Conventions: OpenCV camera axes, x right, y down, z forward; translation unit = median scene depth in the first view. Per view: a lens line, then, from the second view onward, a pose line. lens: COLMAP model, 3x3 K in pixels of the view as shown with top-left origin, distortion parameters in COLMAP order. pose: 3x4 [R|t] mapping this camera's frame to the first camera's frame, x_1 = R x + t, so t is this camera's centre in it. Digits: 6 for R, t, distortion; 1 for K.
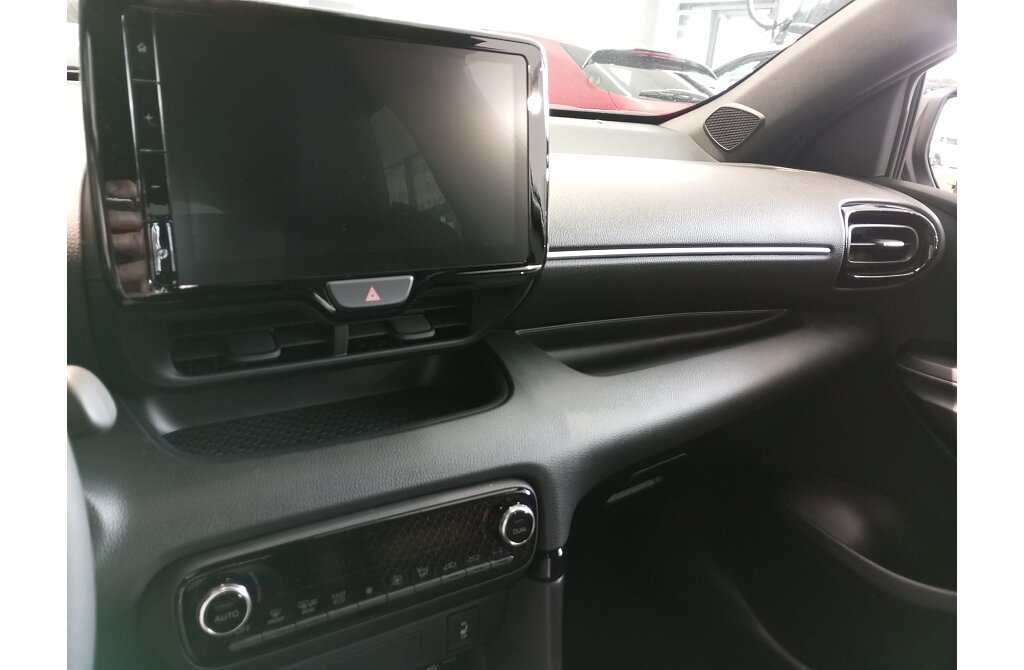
lens RADIAL K [[720.1, 0, 512.0], [0, 720.1, 335.0], [0, 0, 1]] dist [0.008511, 0.002679]
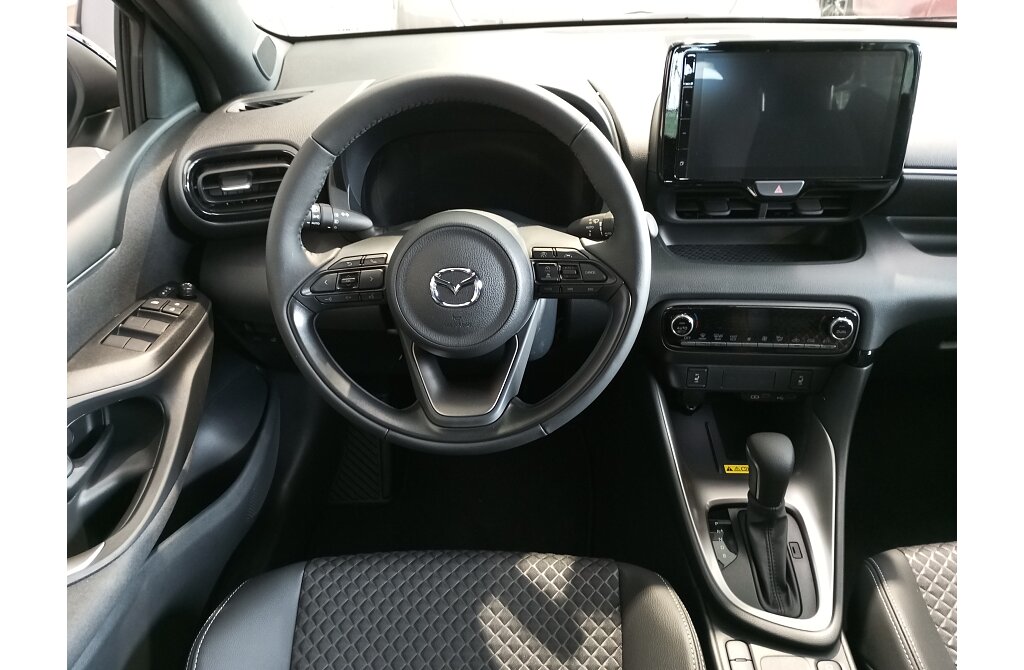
lens RADIAL K [[720.1, 0, 512.0], [0, 720.1, 335.0], [0, 0, 1]] dist [0.008511, 0.002679]
pose [[0.796864, 0.226762, -0.559988, 0.355412], [-0.103441, 0.964411, 0.243333, -0.067374], [0.595238, -0.135978, 0.791961, -0.876026]]
